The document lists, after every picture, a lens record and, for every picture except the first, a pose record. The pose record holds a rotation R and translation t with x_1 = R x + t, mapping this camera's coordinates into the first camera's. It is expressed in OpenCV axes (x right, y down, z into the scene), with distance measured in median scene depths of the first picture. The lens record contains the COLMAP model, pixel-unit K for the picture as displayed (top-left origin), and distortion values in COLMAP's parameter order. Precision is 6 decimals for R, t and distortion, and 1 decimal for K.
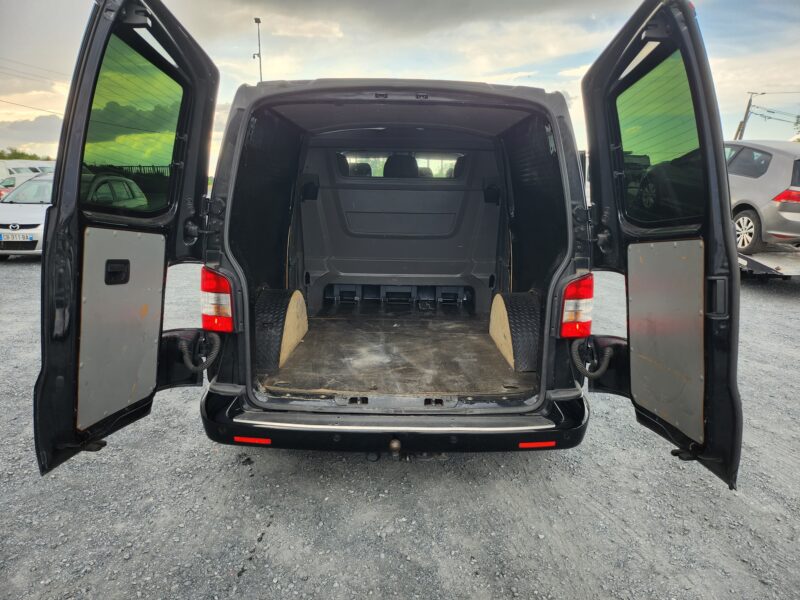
lens RADIAL K [[585.2, 0, 400.0], [0, 585.2, 300.0], [0, 0, 1]] dist [0.027457, -0.006183]
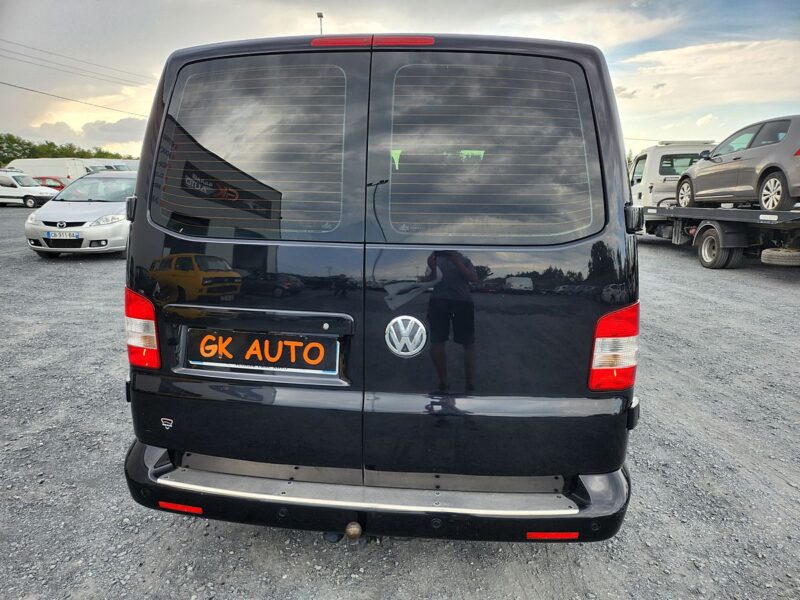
lens RADIAL K [[575.3, 0, 400.0], [0, 575.3, 300.0], [0, 0, 1]] dist [0.008853, -0.003544]
pose [[0.992292, 0.018665, -0.122506, 0.098342], [-0.017088, 0.999757, 0.013914, -0.041673], [0.122736, -0.011714, 0.992370, 0.204470]]
